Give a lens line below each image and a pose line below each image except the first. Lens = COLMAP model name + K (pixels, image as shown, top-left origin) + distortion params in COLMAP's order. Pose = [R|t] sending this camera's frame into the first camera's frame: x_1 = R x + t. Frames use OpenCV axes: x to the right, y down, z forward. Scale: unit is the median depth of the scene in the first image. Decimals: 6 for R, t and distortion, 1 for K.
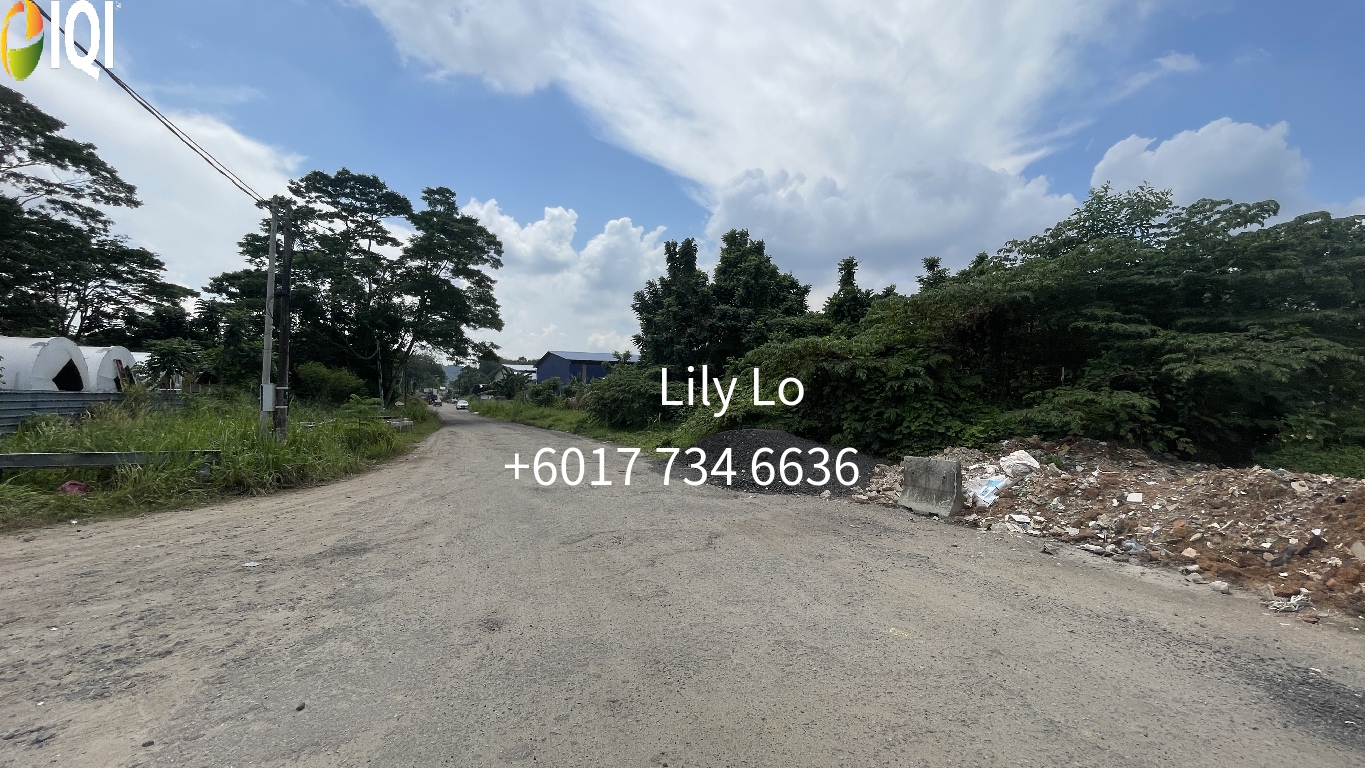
lens RADIAL K [[552.9, 0, 683.1], [0, 552.9, 379.2], [0, 0, 1]] dist [0.003070, -0.000613]
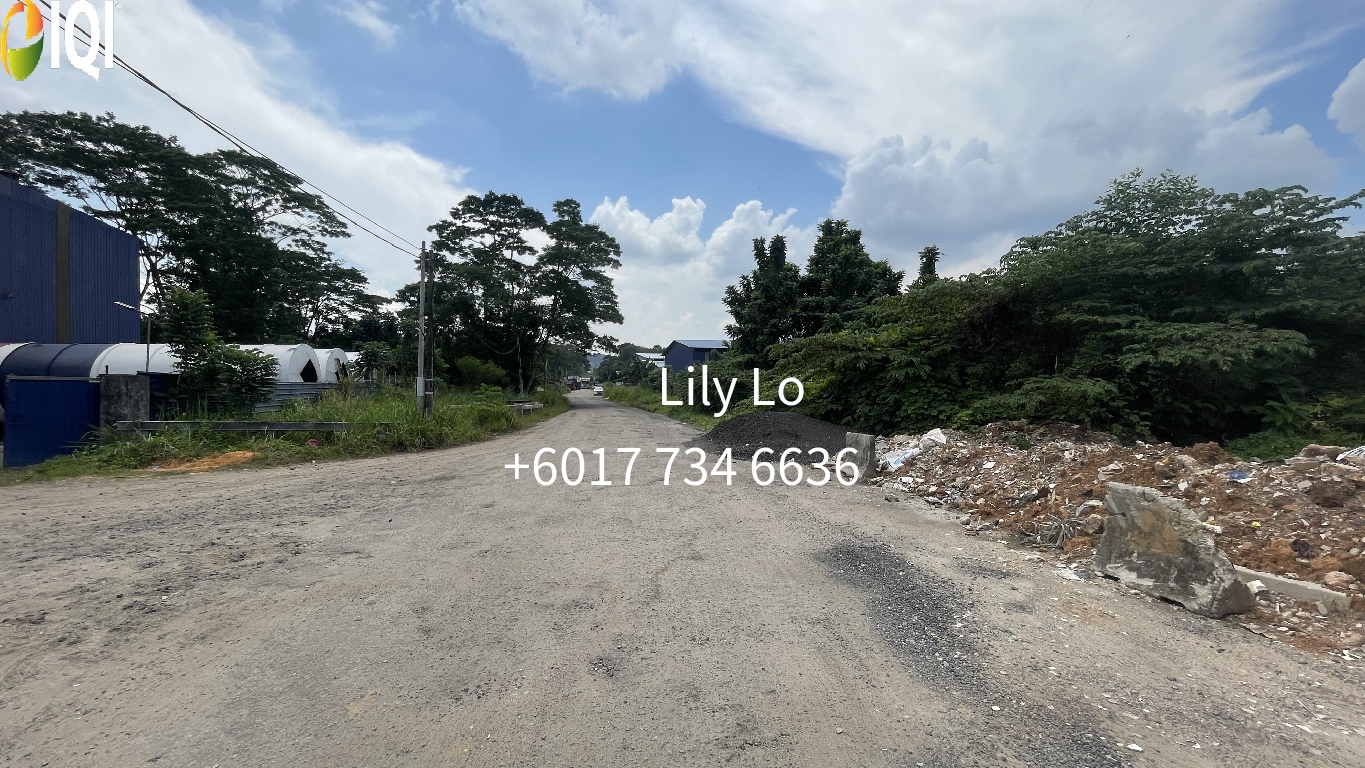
lens RADIAL K [[552.9, 0, 680.5], [0, 552.9, 389.4], [0, 0, 1]] dist [0.003070, -0.000613]
pose [[0.969477, -0.002578, -0.245167, 0.186740], [0.013598, 0.998971, 0.043269, -0.010003], [0.244803, -0.045282, 0.968515, -0.164725]]
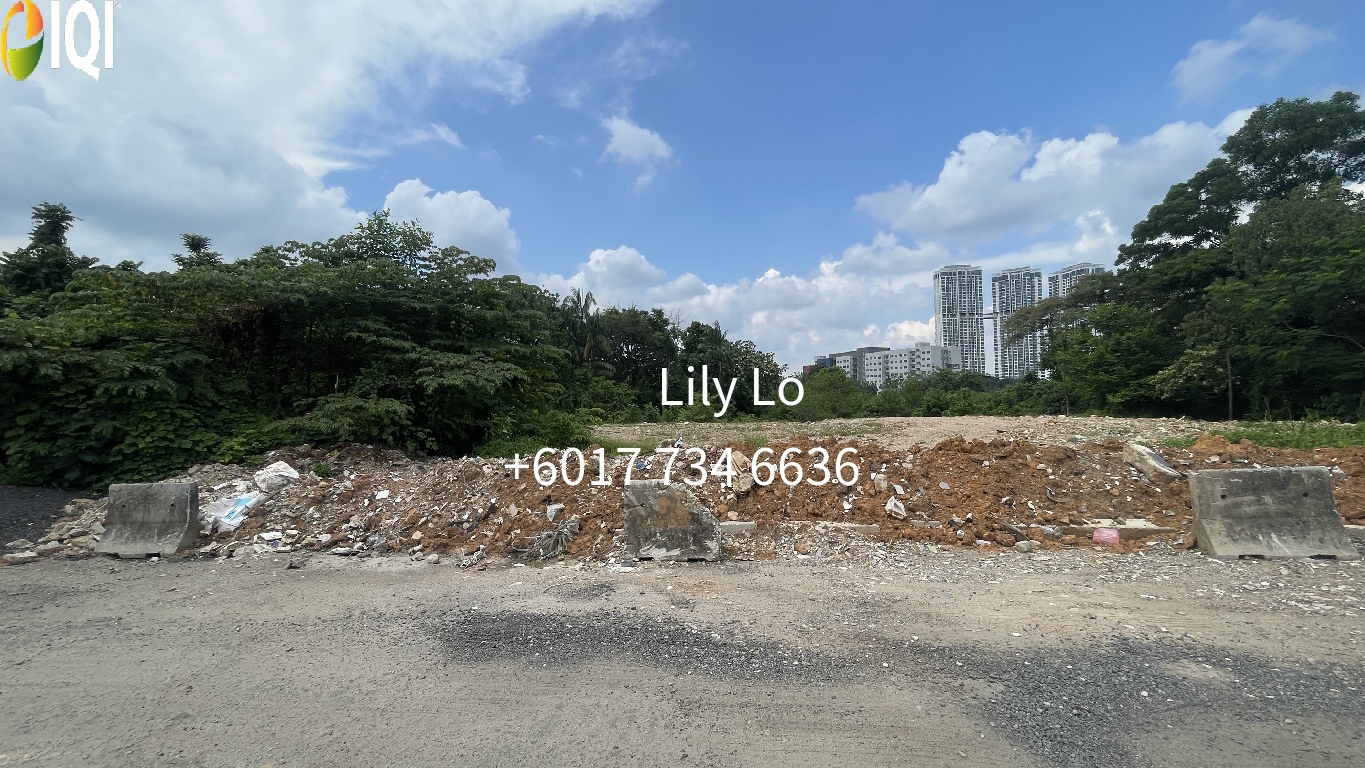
lens RADIAL K [[552.9, 0, 680.3], [0, 552.9, 383.3], [0, 0, 1]] dist [0.003070, -0.000613]
pose [[0.424466, 0.030519, 0.904929, 0.026609], [-0.024812, 0.999449, -0.022068, 0.000618], [-0.905104, -0.013086, 0.424989, -0.001071]]
